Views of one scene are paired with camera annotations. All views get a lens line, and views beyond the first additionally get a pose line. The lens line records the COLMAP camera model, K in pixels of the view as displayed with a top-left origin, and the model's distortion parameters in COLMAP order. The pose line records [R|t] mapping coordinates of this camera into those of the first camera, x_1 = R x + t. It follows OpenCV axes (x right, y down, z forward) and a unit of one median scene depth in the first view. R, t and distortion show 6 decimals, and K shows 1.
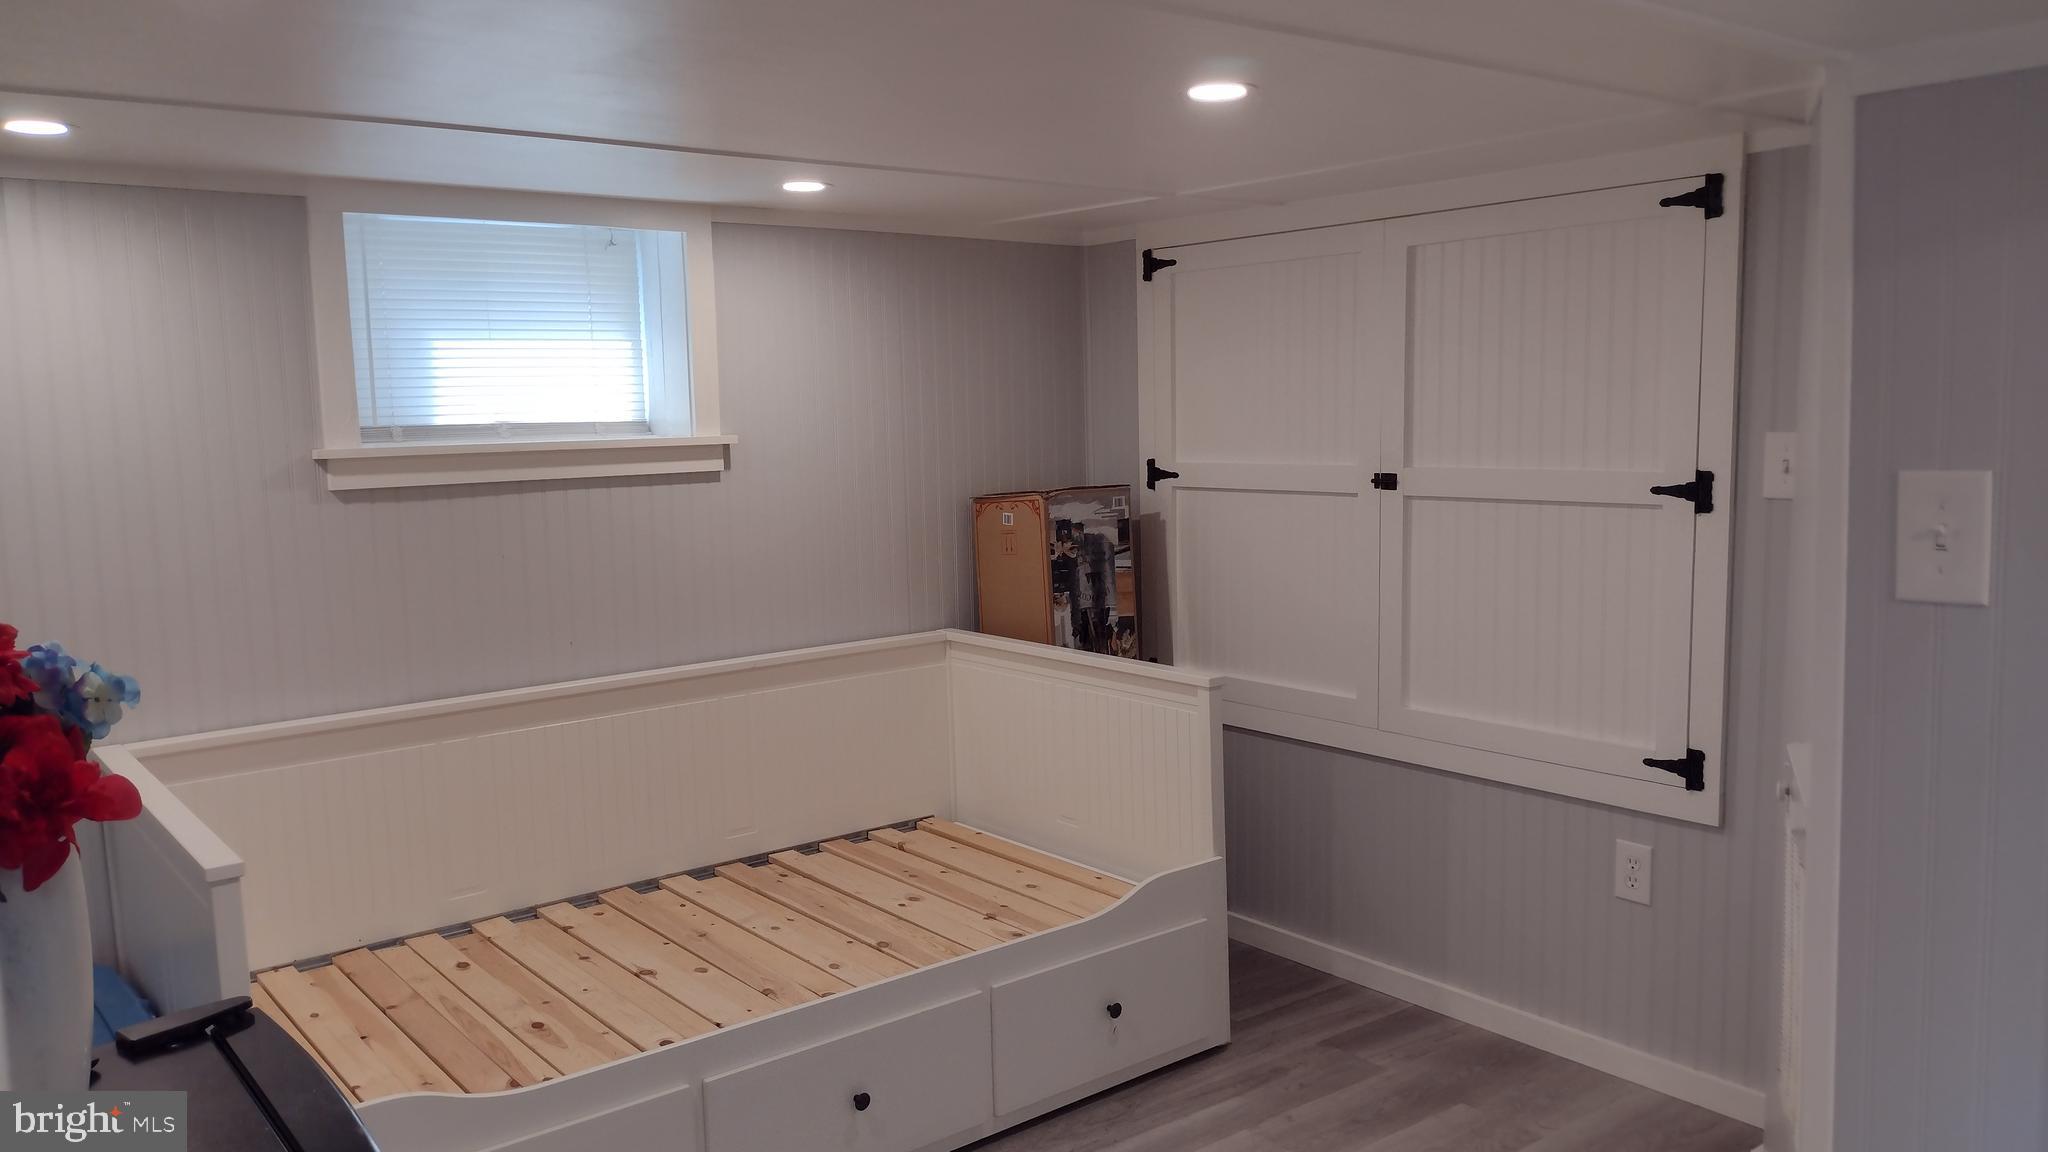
lens RADIAL K [[1533.6, 0, 1018.4], [0, 1533.6, 599.2], [0, 0, 1]] dist [0.093250, -0.177616]
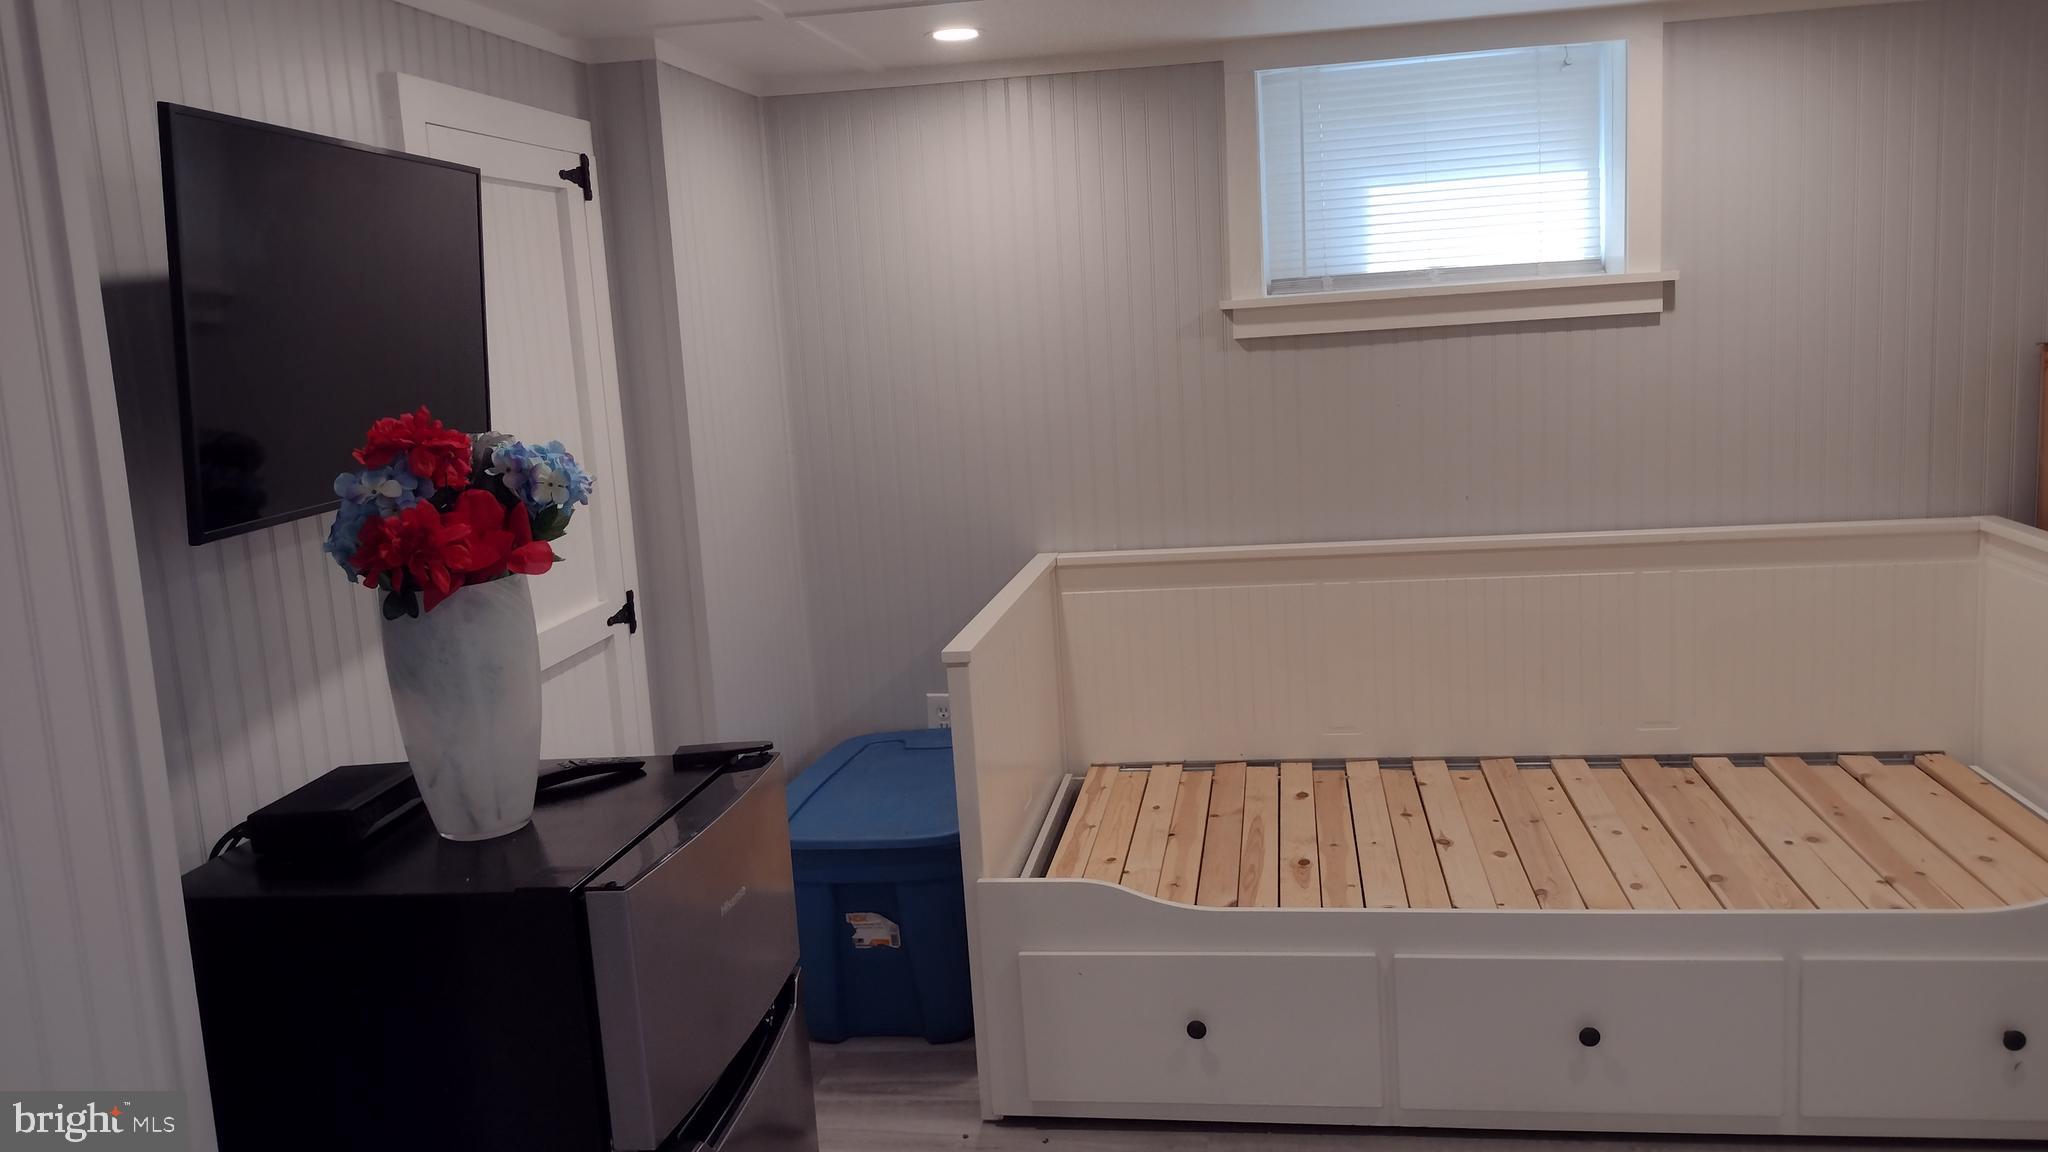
lens RADIAL K [[1559.6, 0, 1031.1], [0, 1559.6, 573.0], [0, 0, 1]] dist [0.092528, -0.159489]
pose [[0.682691, 0.102008, -0.723552, 0.227618], [-0.050032, 0.994409, 0.092988, -0.001818], [0.728992, -0.027281, 0.683978, 0.126684]]
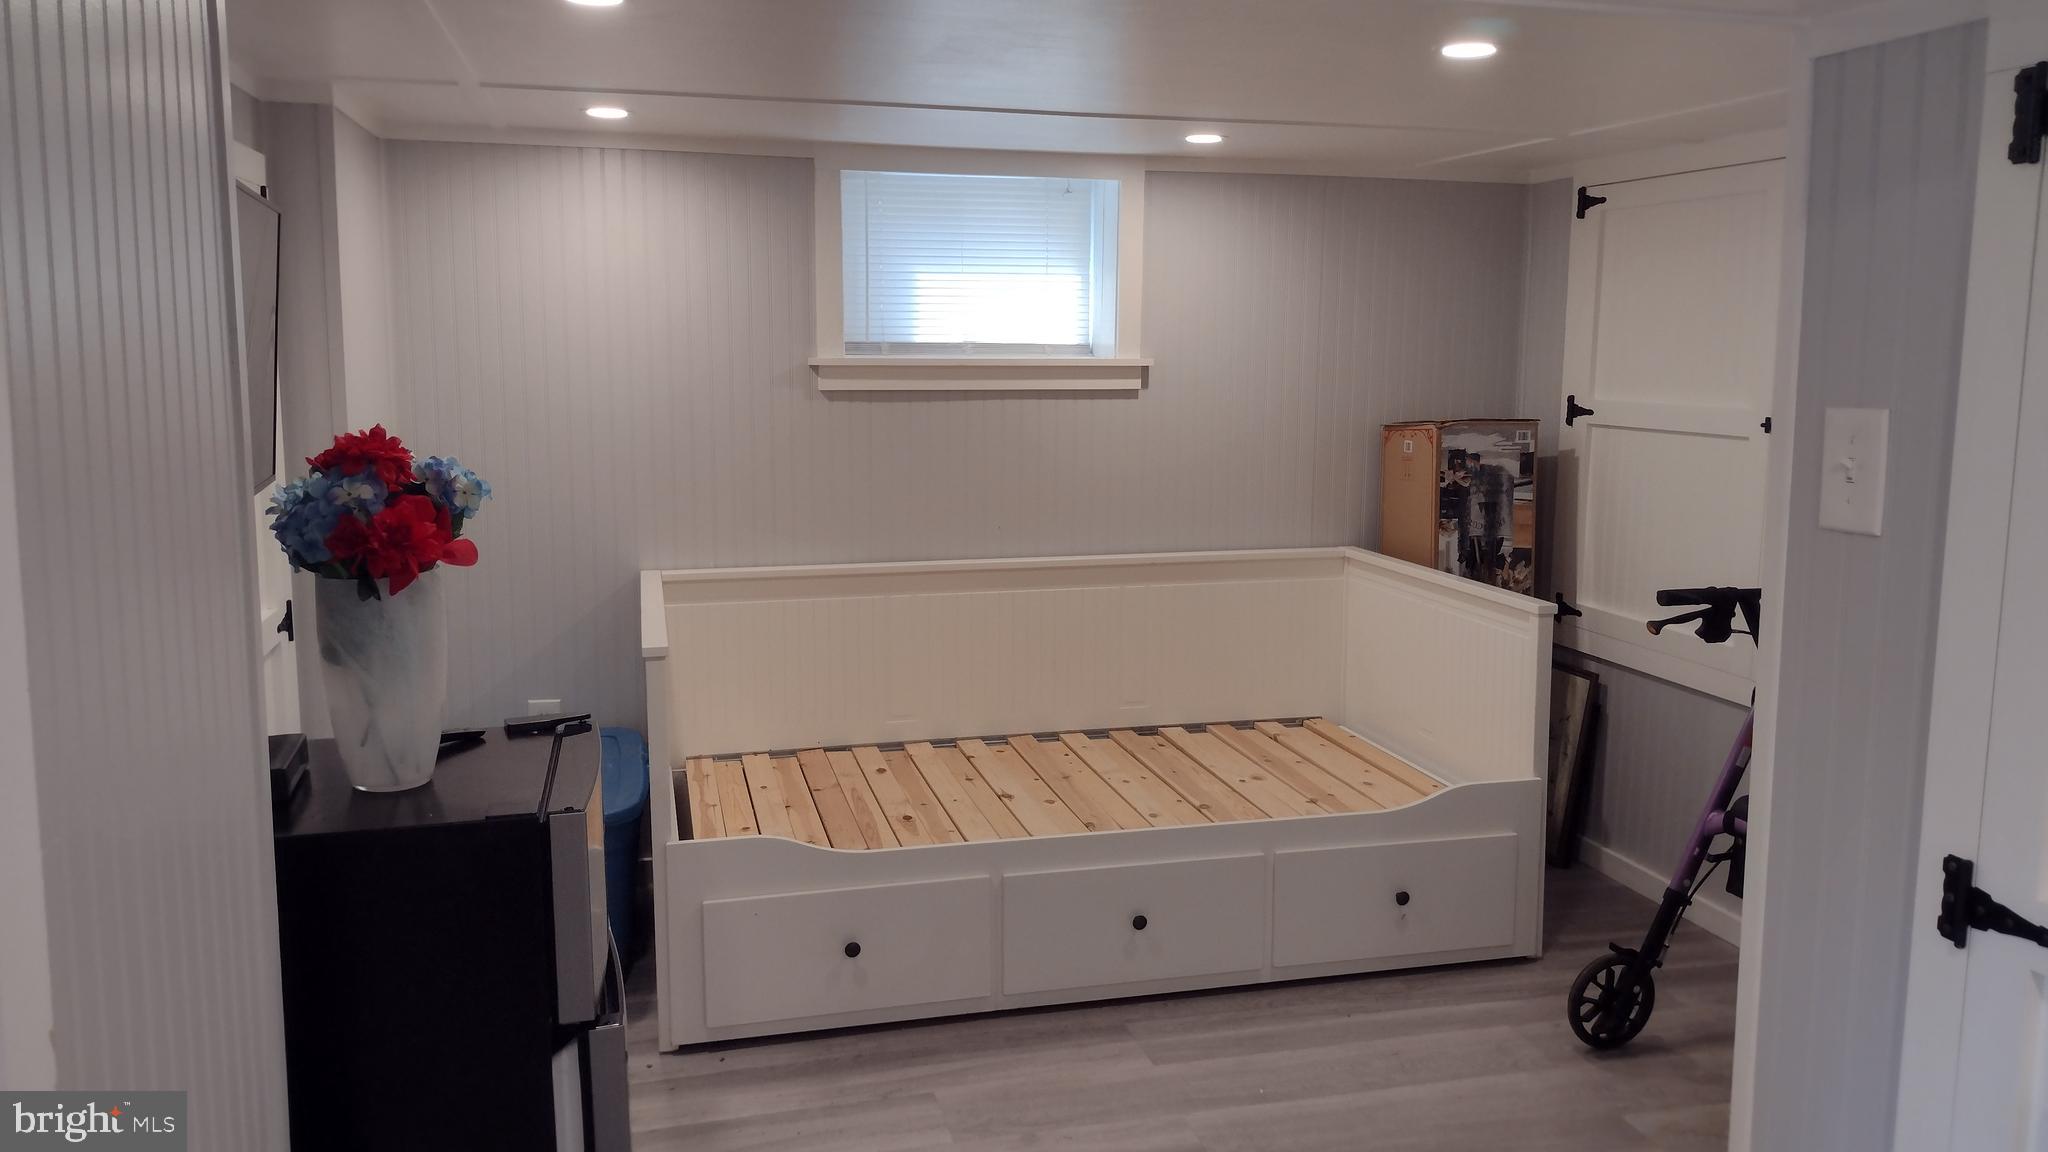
lens RADIAL K [[1526.3, 0, 1035.4], [0, 1526.3, 575.6], [0, 0, 1]] dist [0.092910, -0.150861]
pose [[0.915734, 0.089261, -0.391745, 0.197702], [-0.078533, 0.995968, 0.043360, 0.011843], [0.394036, -0.008941, 0.919051, -0.081356]]
